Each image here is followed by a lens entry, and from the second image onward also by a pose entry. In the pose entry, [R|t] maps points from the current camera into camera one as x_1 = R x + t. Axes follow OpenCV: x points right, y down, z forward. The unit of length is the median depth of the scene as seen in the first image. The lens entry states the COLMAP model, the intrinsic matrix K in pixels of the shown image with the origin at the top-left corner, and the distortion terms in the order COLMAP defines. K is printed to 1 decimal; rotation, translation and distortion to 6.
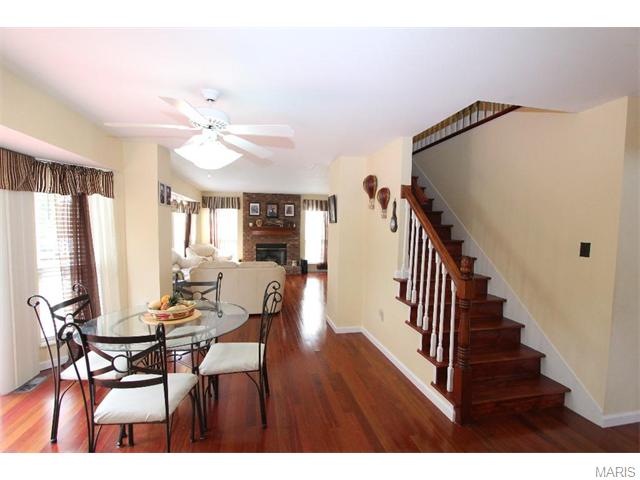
lens RADIAL K [[293.7, 0, 318.1], [0, 293.7, 244.6], [0, 0, 1]] dist [-0.010917, 0.000212]
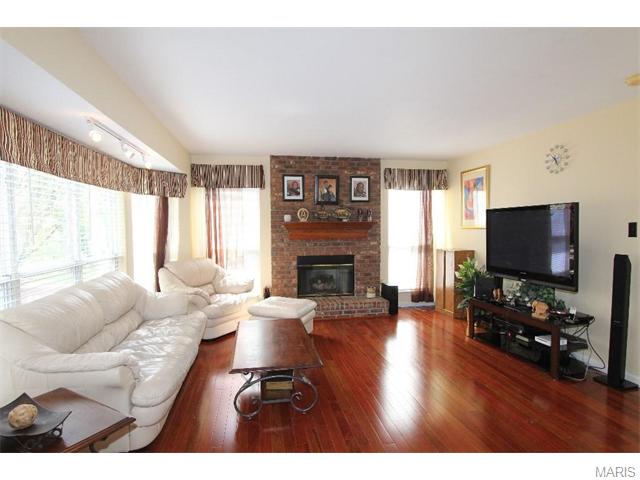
lens RADIAL K [[348.8, 0, 315.7], [0, 348.8, 242.5], [0, 0, 1]] dist [0.000288, 0.000652]
pose [[0.999478, -0.021892, -0.023752, -0.165903], [0.021325, 0.999487, -0.023892, -0.011311], [0.024263, 0.023373, 0.999432, 0.400612]]
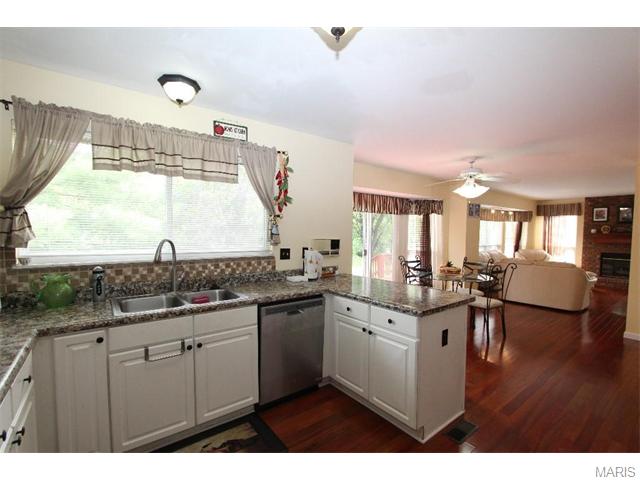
lens RADIAL K [[293.7, 0, 321.4], [0, 293.7, 242.3], [0, 0, 1]] dist [-0.010917, 0.000212]
pose [[0.430862, 0.028271, -0.901975, 0.228096], [-0.064537, 0.997915, 0.000449, 0.021397], [0.900107, 0.058017, 0.431789, -0.164462]]
